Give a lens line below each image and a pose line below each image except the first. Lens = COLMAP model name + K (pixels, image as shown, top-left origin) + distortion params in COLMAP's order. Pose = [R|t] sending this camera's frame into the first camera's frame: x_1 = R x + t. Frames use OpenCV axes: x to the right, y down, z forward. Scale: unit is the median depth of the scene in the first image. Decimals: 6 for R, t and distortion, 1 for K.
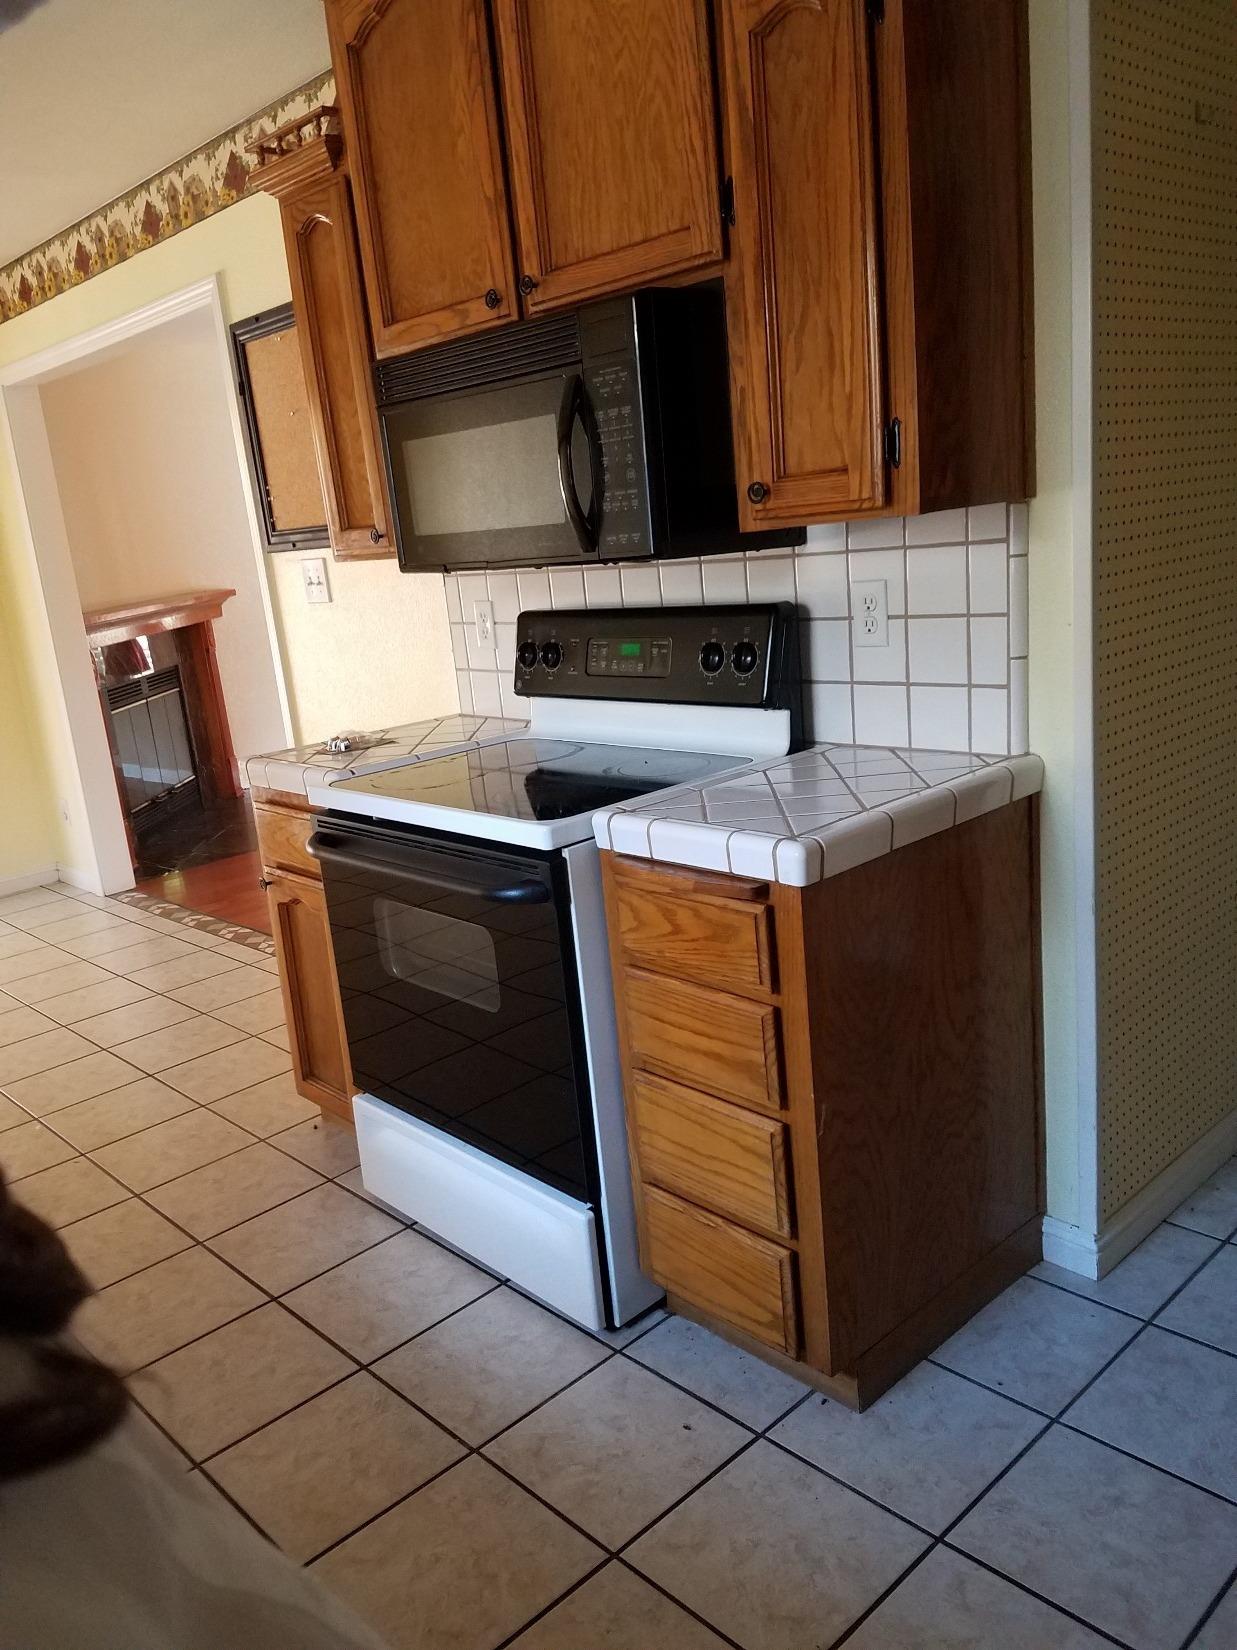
lens RADIAL K [[1265.4, 0, 544.9], [0, 1265.4, 807.8], [0, 0, 1]] dist [0.127992, -0.188278]
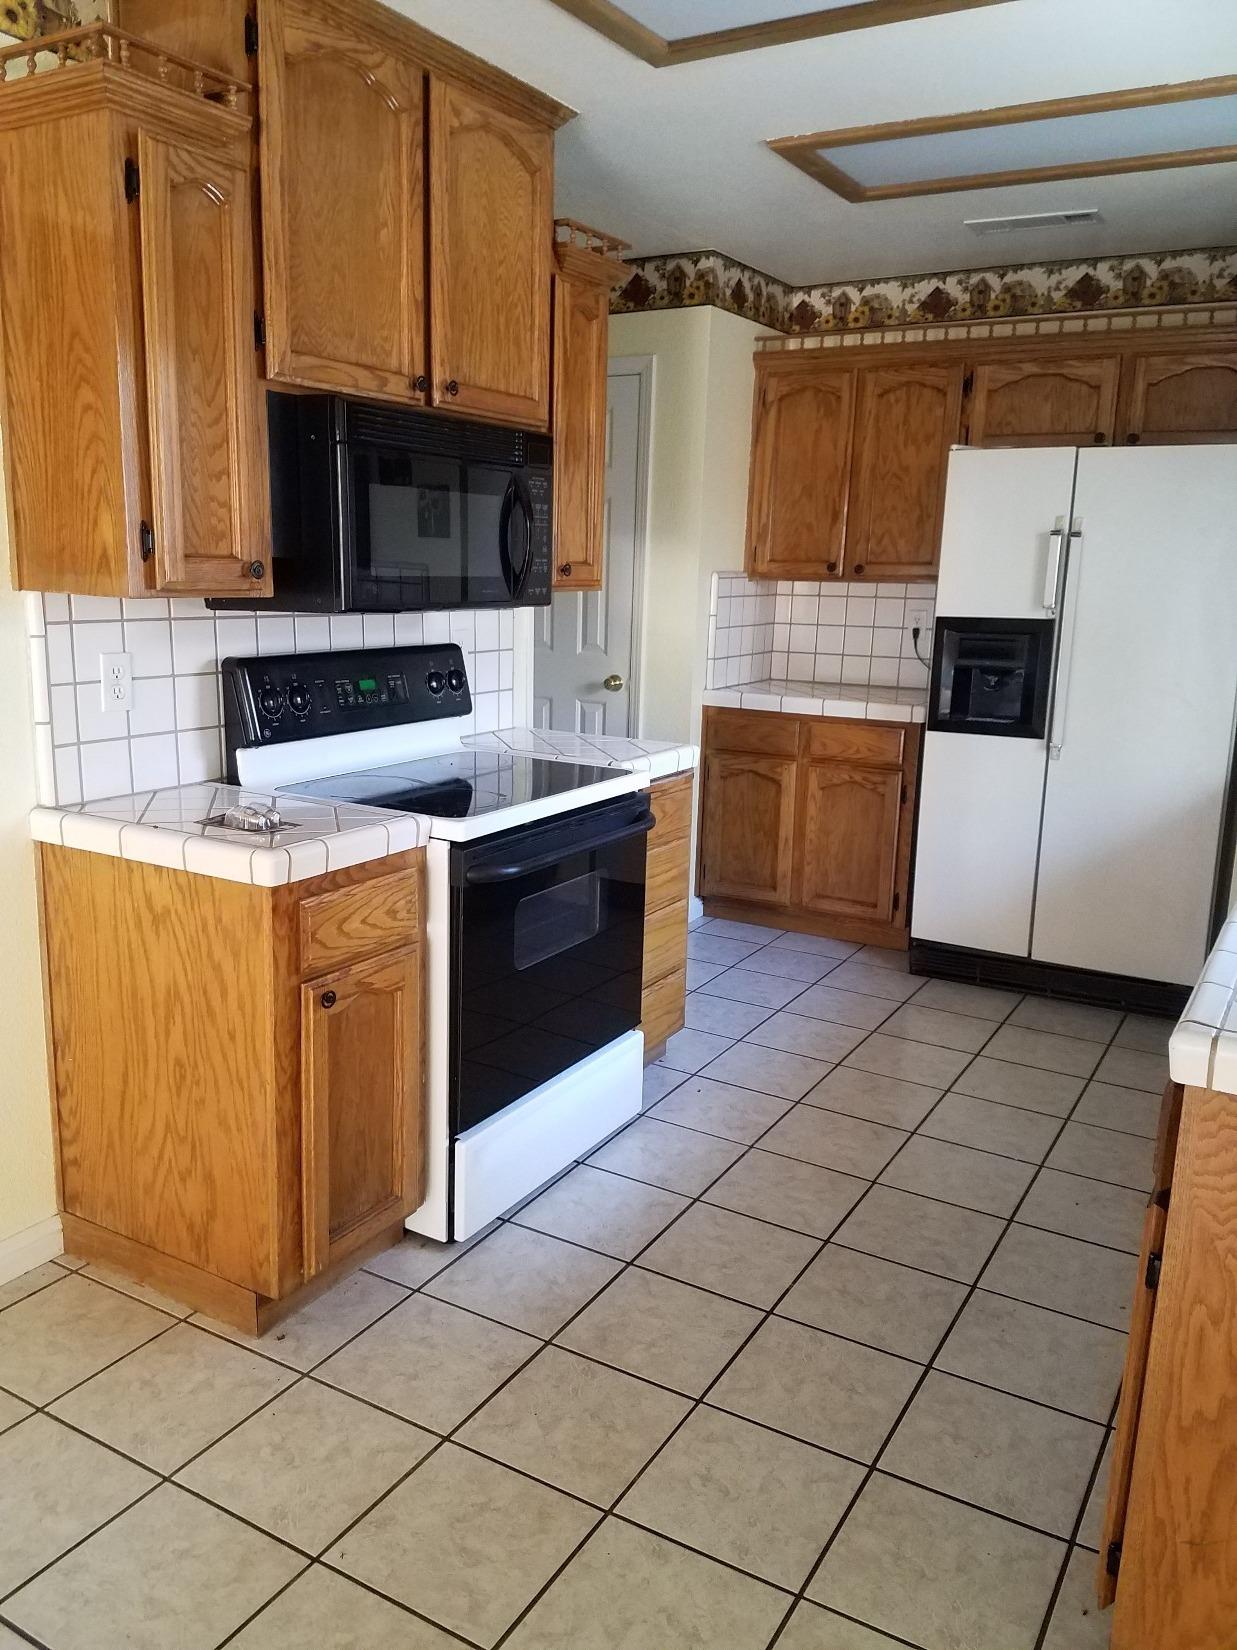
lens RADIAL K [[1265.4, 0, 591.3], [0, 1265.4, 817.5], [0, 0, 1]] dist [0.127992, -0.188278]
pose [[-0.303407, -0.095405, 0.948073, -1.032051], [0.221850, 0.960559, 0.167660, -0.146480], [-0.926675, 0.261199, -0.270275, 1.067491]]
